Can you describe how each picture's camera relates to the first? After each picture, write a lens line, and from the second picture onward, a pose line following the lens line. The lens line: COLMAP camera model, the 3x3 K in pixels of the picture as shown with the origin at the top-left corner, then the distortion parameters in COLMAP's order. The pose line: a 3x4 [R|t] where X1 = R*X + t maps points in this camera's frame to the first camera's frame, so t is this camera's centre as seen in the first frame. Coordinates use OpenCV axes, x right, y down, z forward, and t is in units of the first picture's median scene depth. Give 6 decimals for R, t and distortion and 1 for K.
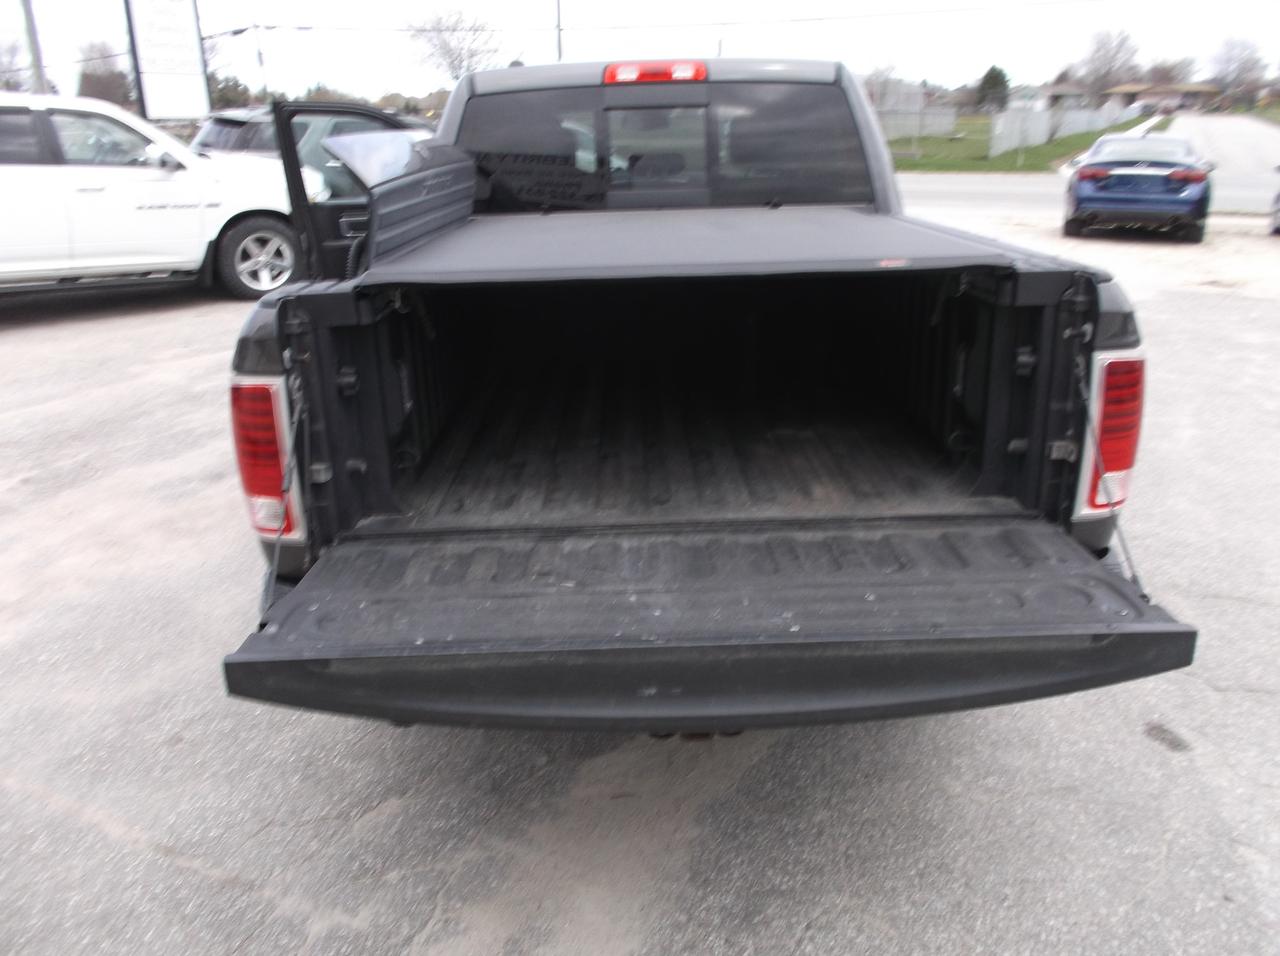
lens RADIAL K [[1032.1, 0, 644.1], [0, 1032.1, 468.0], [0, 0, 1]] dist [-0.030228, 0.010124]
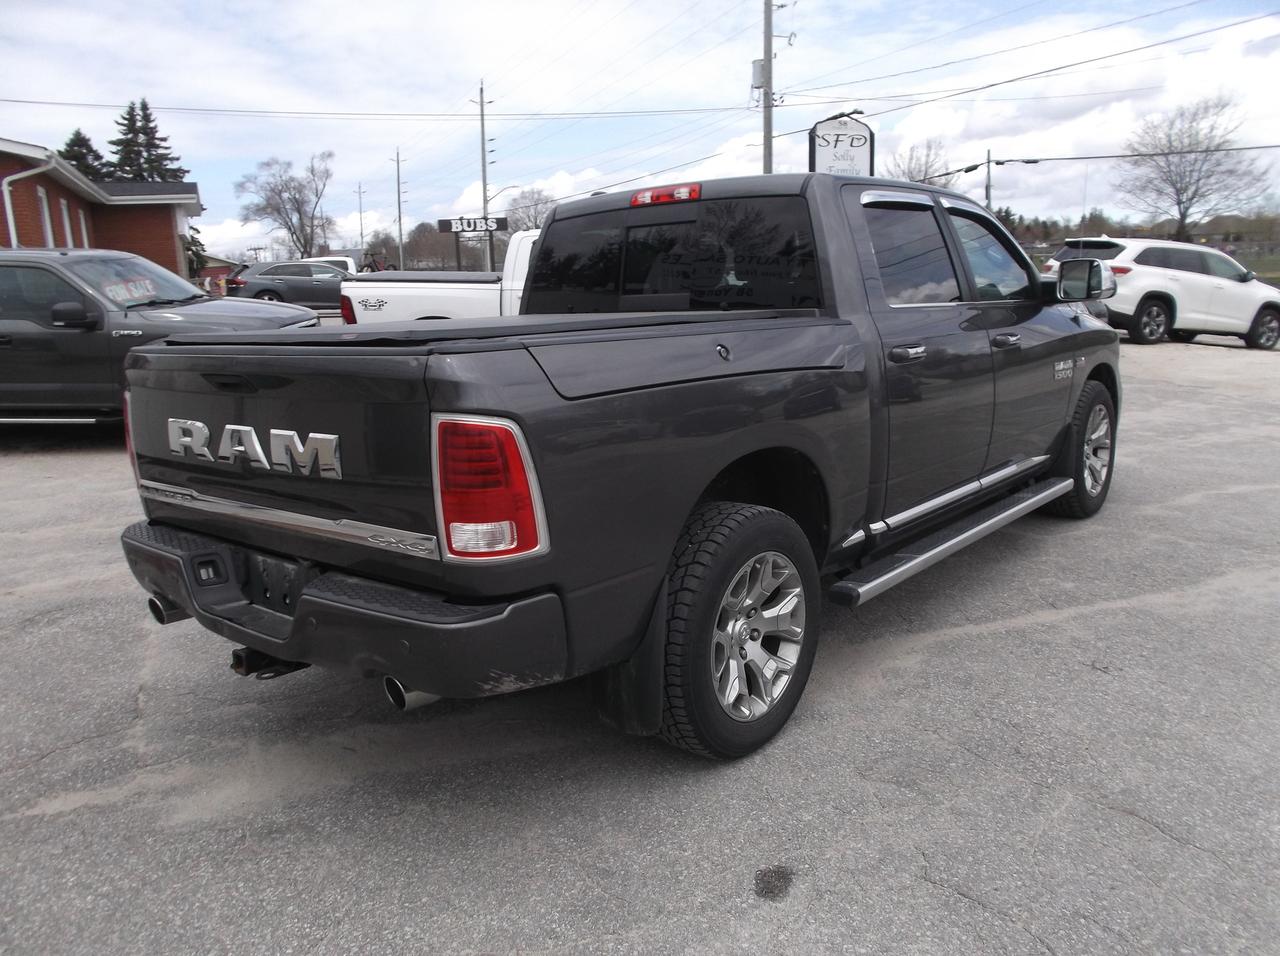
lens RADIAL K [[1032.1, 0, 648.3], [0, 1032.1, 481.2], [0, 0, 1]] dist [-0.030228, 0.010124]
pose [[0.760408, 0.122860, -0.637719, 0.804446], [-0.189236, 0.981249, -0.036599, -0.024997], [0.621264, 0.148509, 0.769399, 0.153616]]
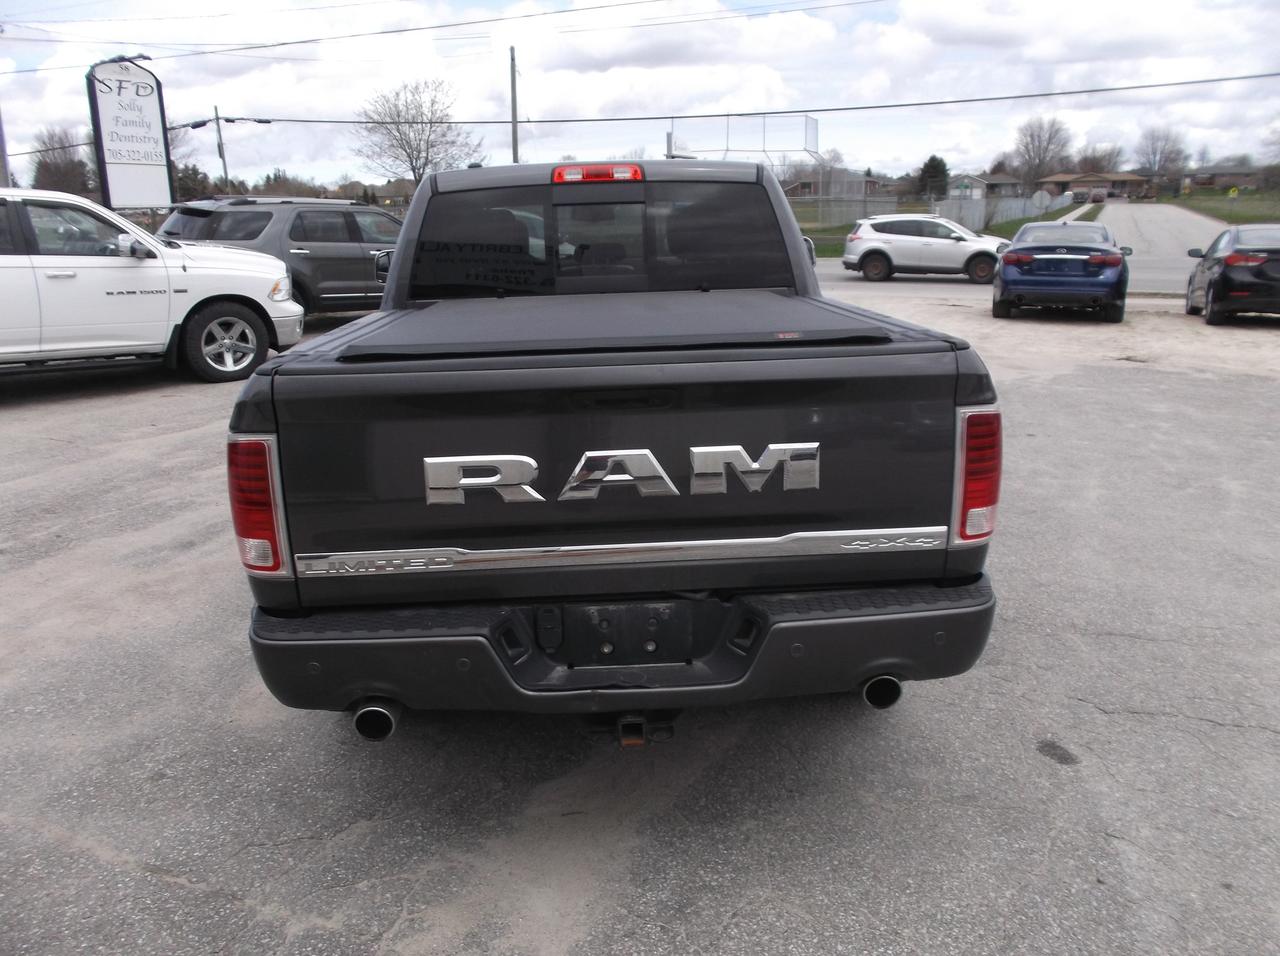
lens RADIAL K [[1032.1, 0, 649.1], [0, 1032.1, 466.0], [0, 0, 1]] dist [-0.030228, 0.010124]
pose [[0.998894, -0.011354, 0.045637, 0.012727], [0.014985, 0.996680, -0.080033, 0.027386], [-0.044577, 0.080629, 0.995747, -0.106391]]
